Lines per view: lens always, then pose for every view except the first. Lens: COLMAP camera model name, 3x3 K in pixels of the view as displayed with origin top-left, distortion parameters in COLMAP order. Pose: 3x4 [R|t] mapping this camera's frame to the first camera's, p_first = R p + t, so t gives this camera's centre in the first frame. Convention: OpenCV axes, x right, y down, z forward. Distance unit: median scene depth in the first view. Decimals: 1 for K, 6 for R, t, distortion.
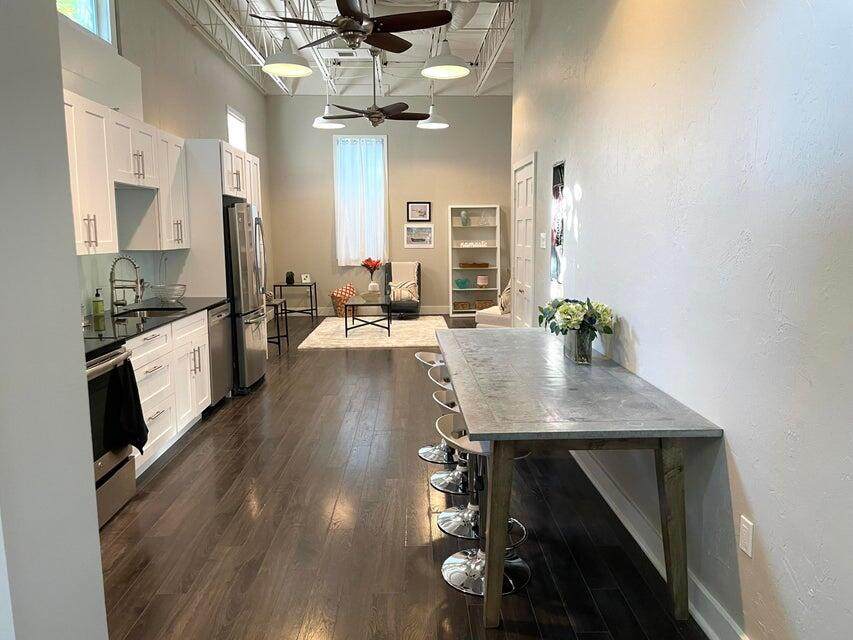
lens RADIAL K [[644.2, 0, 423.0], [0, 644.2, 321.1], [0, 0, 1]] dist [0.058461, -0.018116]
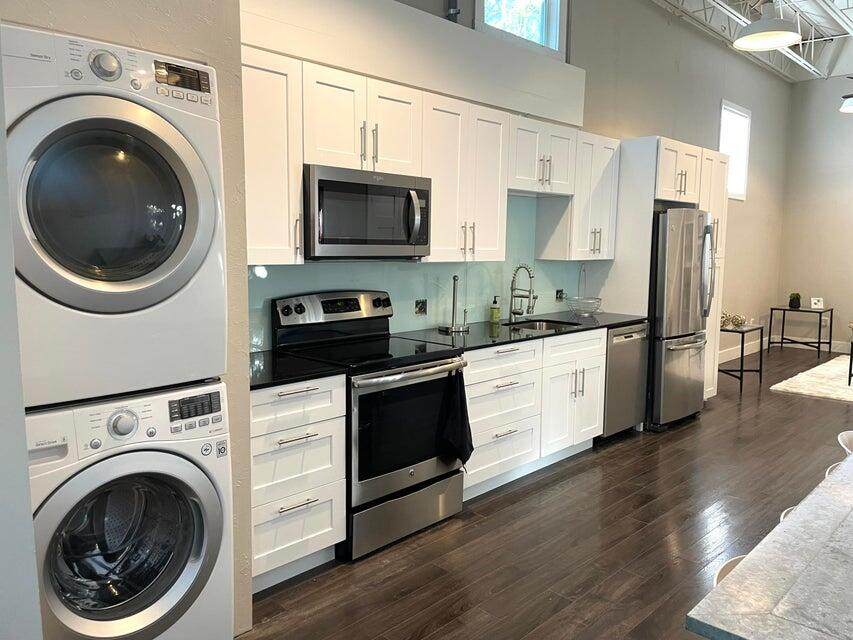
lens RADIAL K [[644.2, 0, 427.8], [0, 644.2, 318.0], [0, 0, 1]] dist [0.058461, -0.018116]
pose [[0.705761, 0.096755, -0.701812, 0.049767], [-0.114900, 0.993147, 0.021374, -0.009530], [0.699070, 0.065553, 0.712042, 0.083735]]
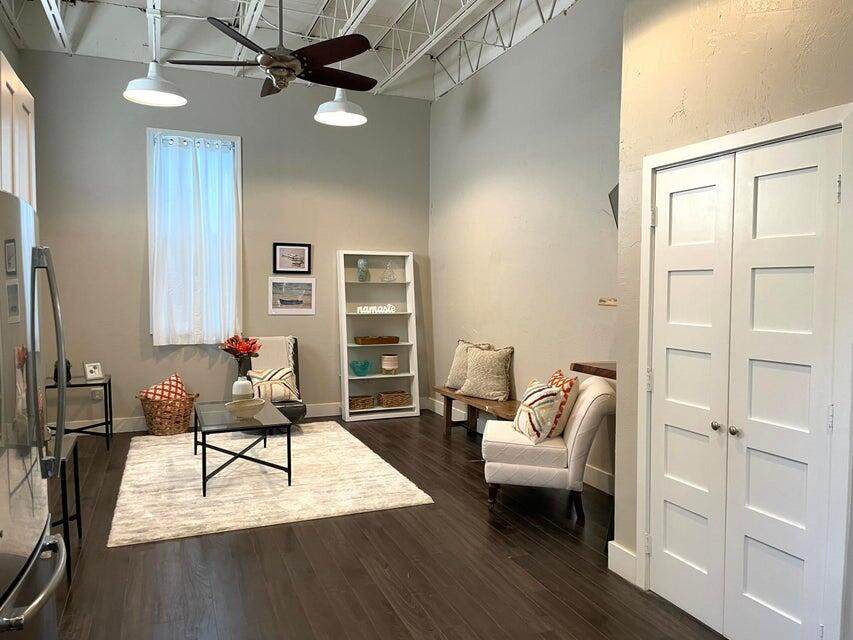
lens RADIAL K [[644.2, 0, 431.6], [0, 644.2, 318.9], [0, 0, 1]] dist [0.058461, -0.018116]
pose [[0.934285, -0.006064, 0.356476, -0.108678], [0.038124, 0.995822, -0.082979, -0.052108], [-0.354484, 0.091116, 0.930612, 0.364645]]
